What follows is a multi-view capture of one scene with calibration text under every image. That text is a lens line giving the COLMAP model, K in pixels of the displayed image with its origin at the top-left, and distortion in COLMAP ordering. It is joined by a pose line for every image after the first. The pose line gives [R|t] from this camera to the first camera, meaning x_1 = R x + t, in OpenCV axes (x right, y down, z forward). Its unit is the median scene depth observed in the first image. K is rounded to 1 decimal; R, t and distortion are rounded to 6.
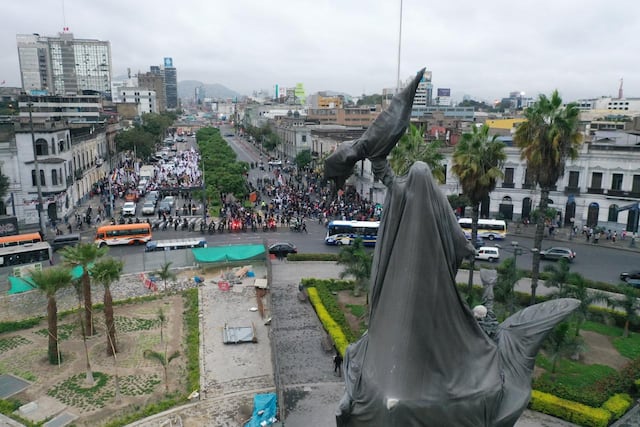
lens RADIAL K [[510.8, 0, 319.8], [0, 510.8, 214.7], [0, 0, 1]] dist [-0.015310, 0.009422]
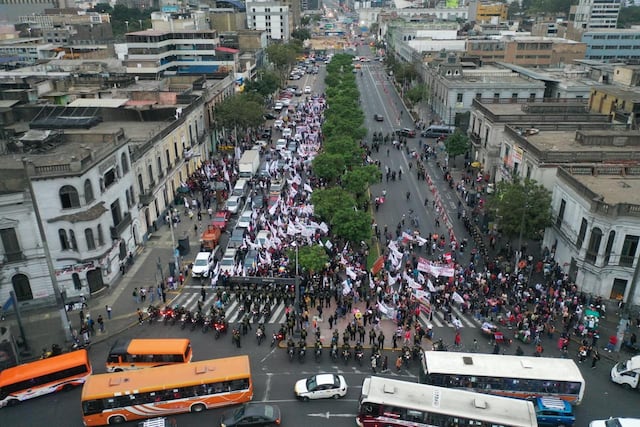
lens RADIAL K [[510.8, 0, 319.5], [0, 510.8, 212.7], [0, 0, 1]] dist [-0.015310, 0.009422]
pose [[0.963229, 0.088996, -0.253516, -0.051221], [-0.039076, 0.979920, 0.195527, -0.254285], [0.265826, -0.178431, 0.947364, 0.435642]]
